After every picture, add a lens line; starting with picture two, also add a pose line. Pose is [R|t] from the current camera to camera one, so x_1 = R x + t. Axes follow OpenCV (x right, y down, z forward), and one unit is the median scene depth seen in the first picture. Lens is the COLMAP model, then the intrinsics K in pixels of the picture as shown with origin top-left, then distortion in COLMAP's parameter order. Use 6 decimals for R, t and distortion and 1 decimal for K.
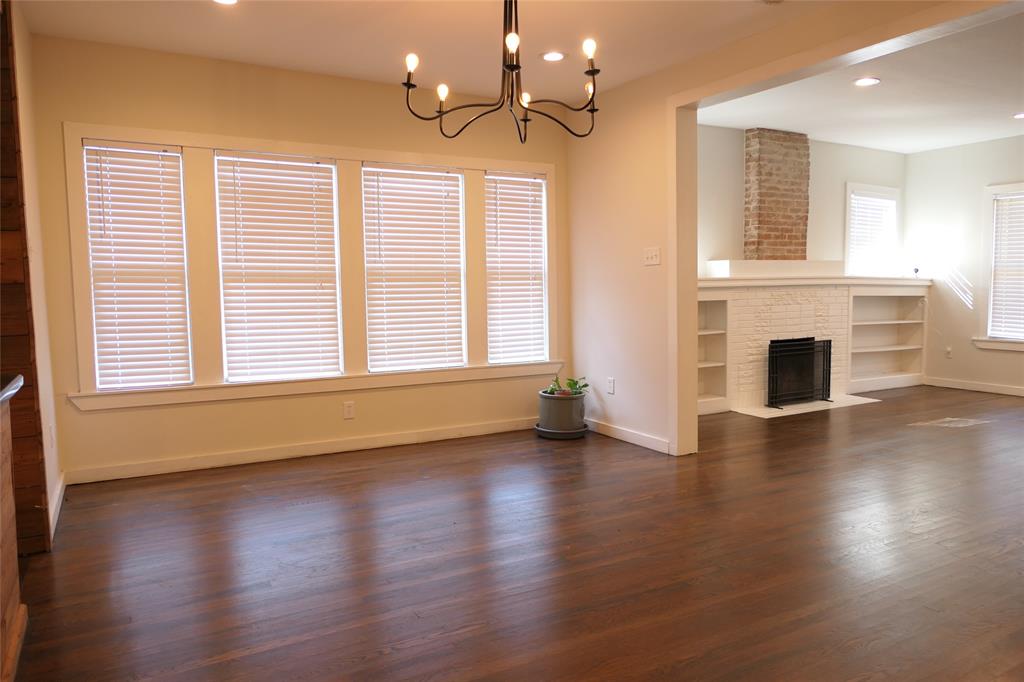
lens RADIAL K [[714.6, 0, 512.0], [0, 714.6, 341.0], [0, 0, 1]] dist [-0.018057, 0.001633]
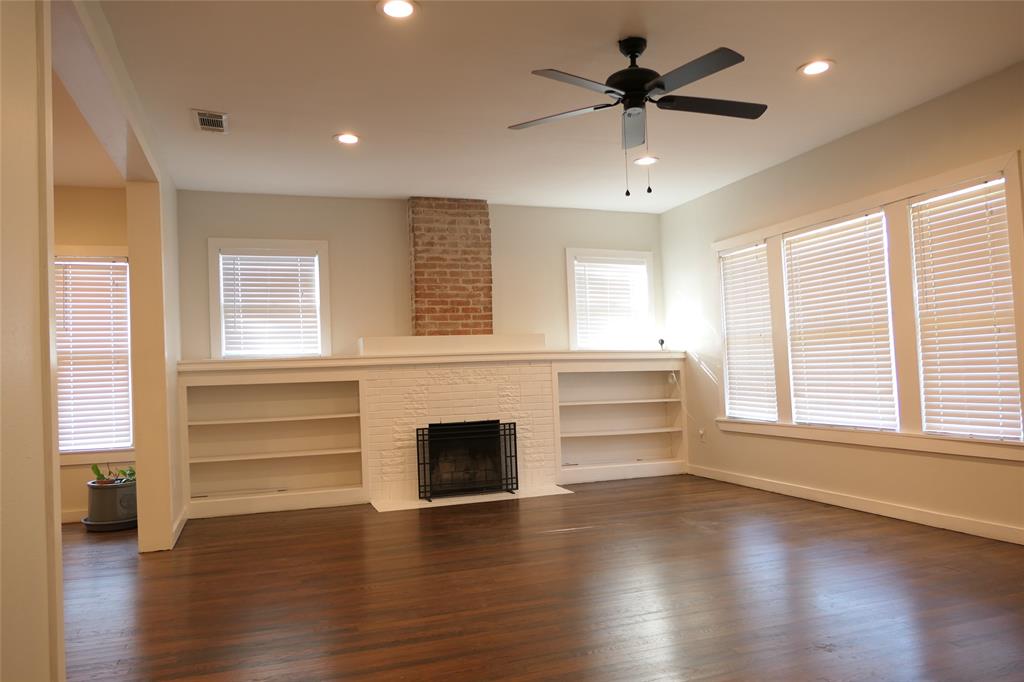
lens RADIAL K [[714.6, 0, 512.0], [0, 714.6, 341.0], [0, 0, 1]] dist [-0.018057, 0.001633]
pose [[0.984084, -0.033505, -0.174519, 0.616183], [0.011197, 0.991805, -0.127271, 0.010921], [0.177353, 0.123291, 0.976394, 0.122487]]
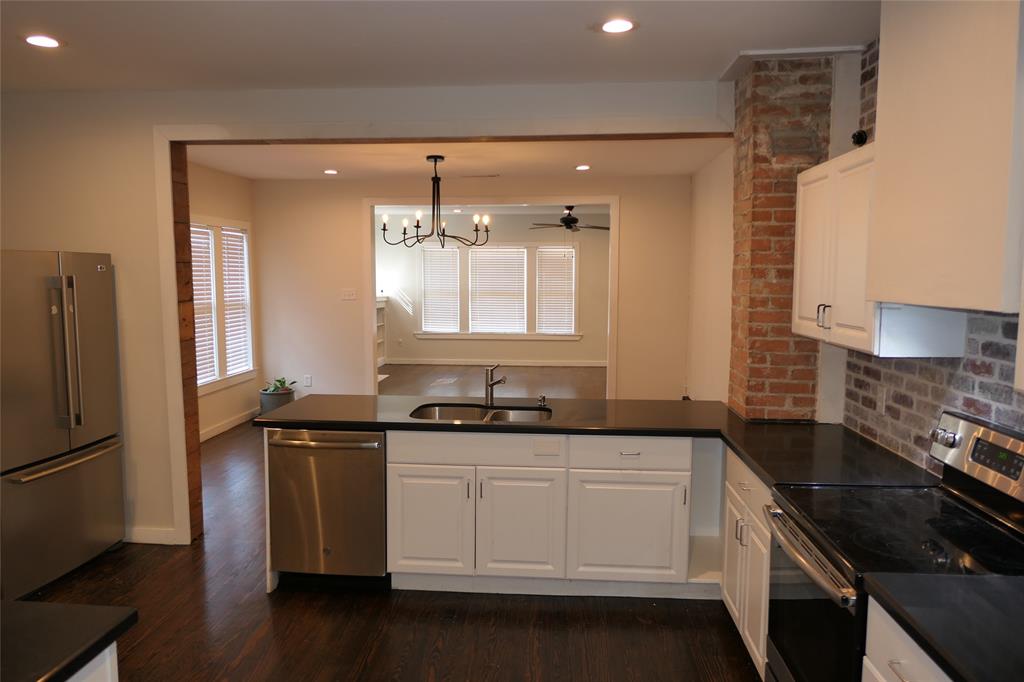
lens RADIAL K [[714.6, 0, 512.0], [0, 714.6, 341.0], [0, 0, 1]] dist [-0.018057, 0.001633]
pose [[0.557379, -0.067693, 0.827494, -0.653024], [0.062244, 0.997273, 0.039656, -0.039791], [-0.827922, 0.029403, 0.560072, -0.125437]]
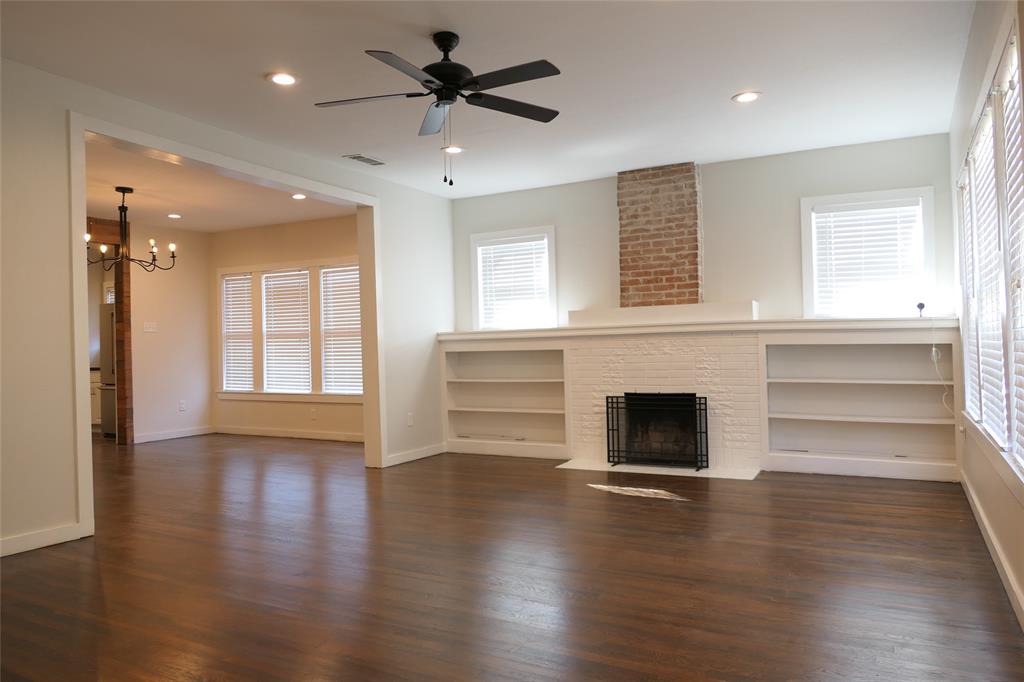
lens RADIAL K [[714.6, 0, 512.0], [0, 714.6, 341.0], [0, 0, 1]] dist [-0.018057, 0.001633]
pose [[0.527911, -0.012183, -0.849212, 1.062160], [-0.056647, 0.997165, -0.049520, -0.013488], [0.847408, 0.074247, 0.525725, 0.371414]]
